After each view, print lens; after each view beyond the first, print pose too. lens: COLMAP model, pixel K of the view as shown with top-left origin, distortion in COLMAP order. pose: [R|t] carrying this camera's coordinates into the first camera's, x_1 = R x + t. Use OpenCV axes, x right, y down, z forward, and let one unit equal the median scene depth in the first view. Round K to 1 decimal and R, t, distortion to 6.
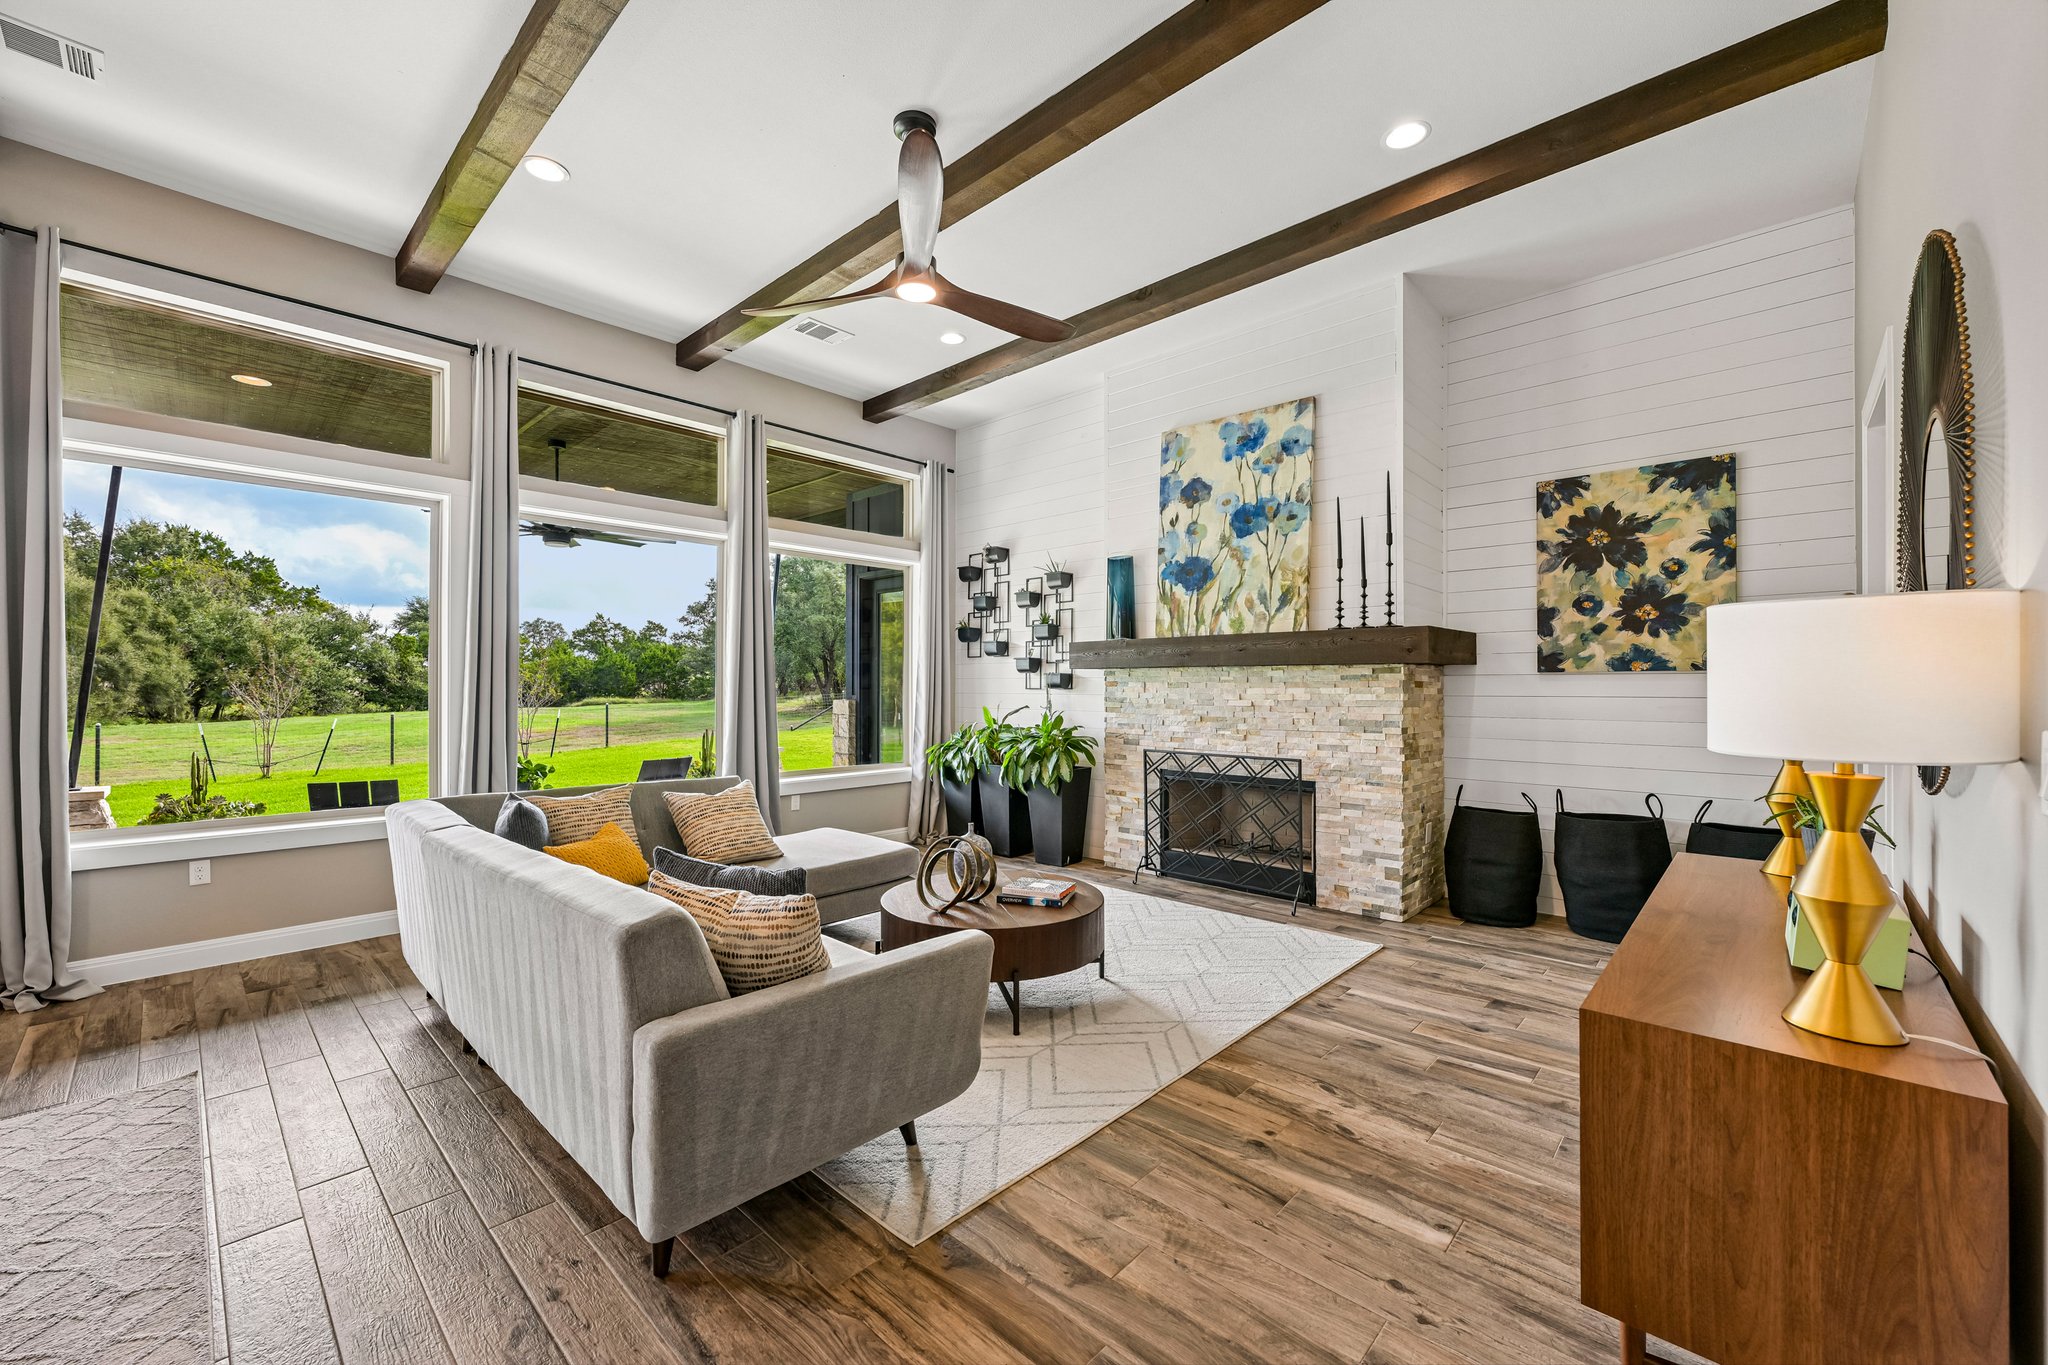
lens RADIAL K [[817.1, 0, 1027.9], [0, 817.1, 681.7], [0, 0, 1]] dist [0.000952, 0.000015]
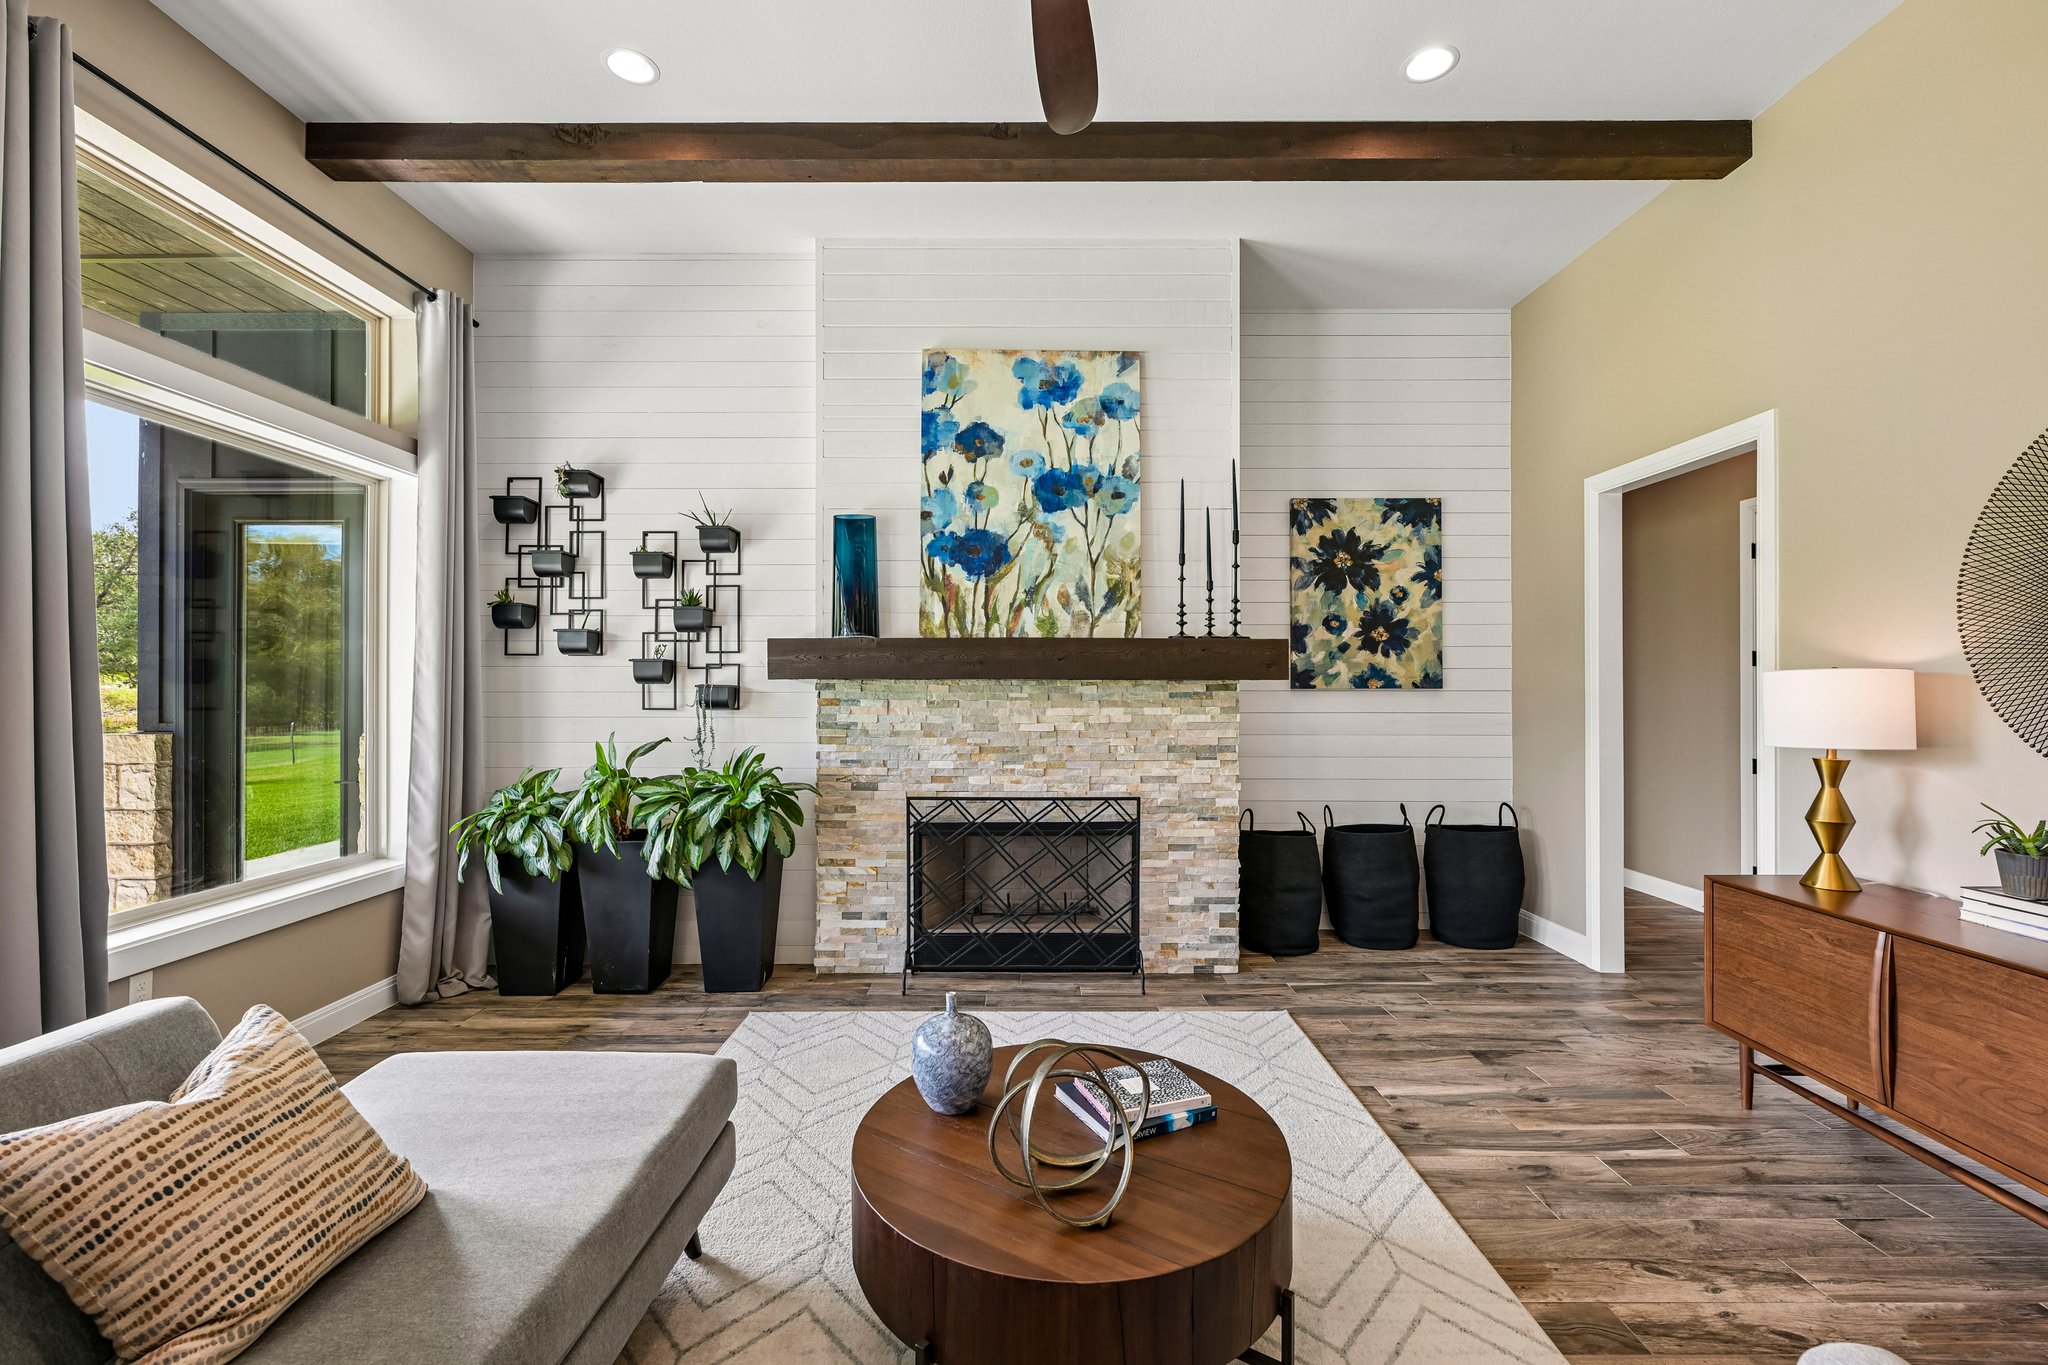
lens RADIAL K [[847.8, 0, 1022.0], [0, 847.8, 682.2], [0, 0, 1]] dist [0.000559, 0.000607]
pose [[0.727001, 0.003110, 0.686629, -0.306652], [-0.003695, 0.999993, -0.000617, -0.016385], [-0.686627, -0.002089, 0.727007, 0.444175]]
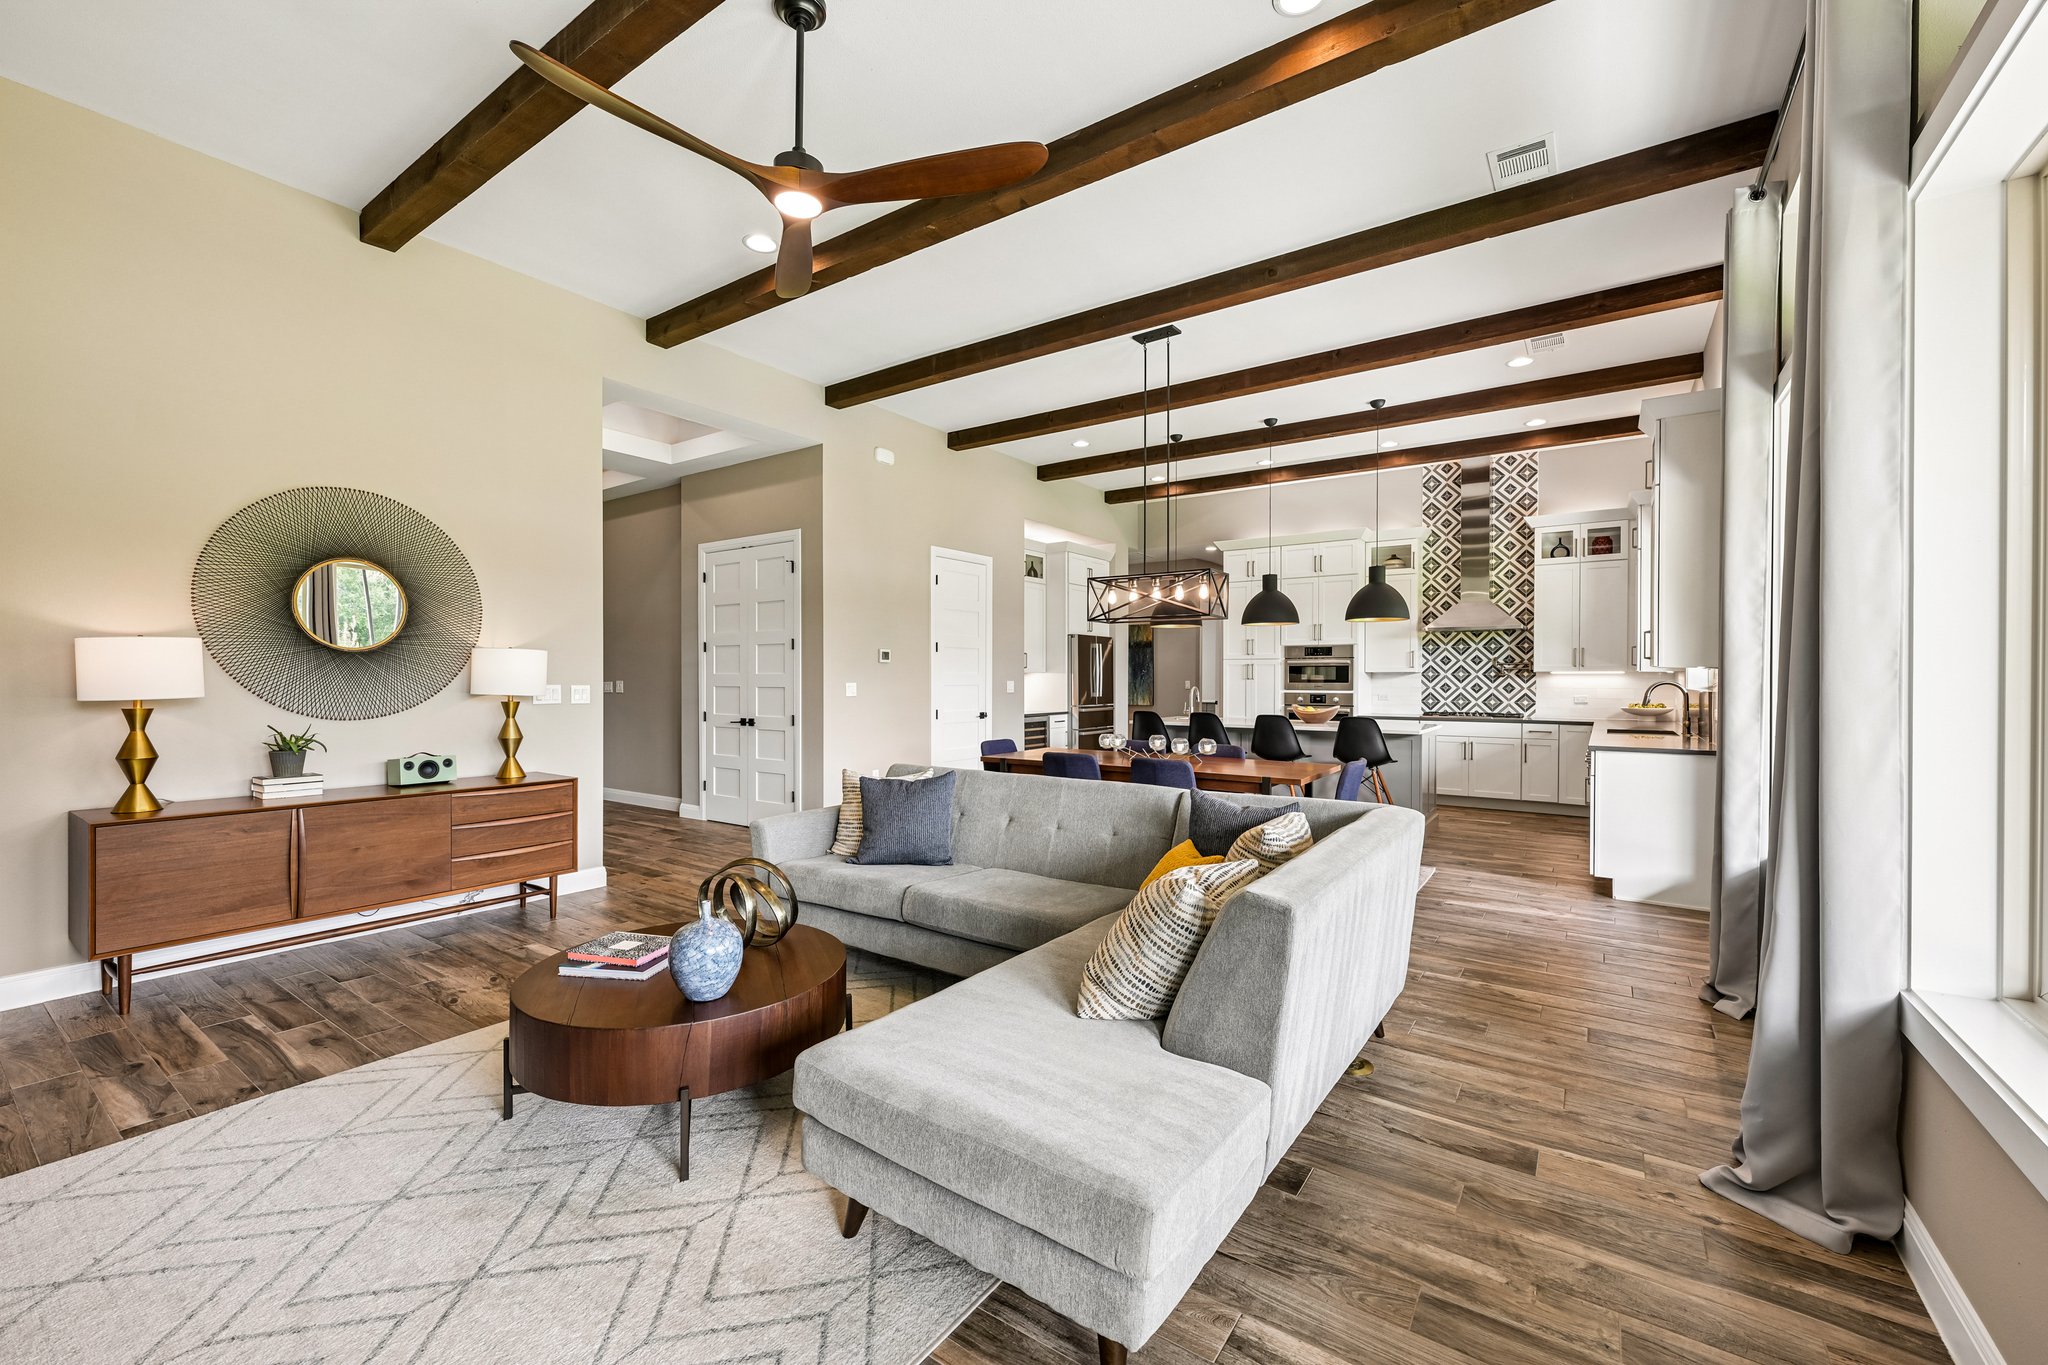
lens RADIAL K [[817.1, 0, 1022.7], [0, 817.1, 680.2], [0, 0, 1]] dist [0.000952, 0.000015]
pose [[-0.991006, 0.000614, -0.133815, -0.168808], [0.000139, 0.999994, 0.003558, 0.005702], [0.133816, 0.003508, -0.991000, 1.236107]]
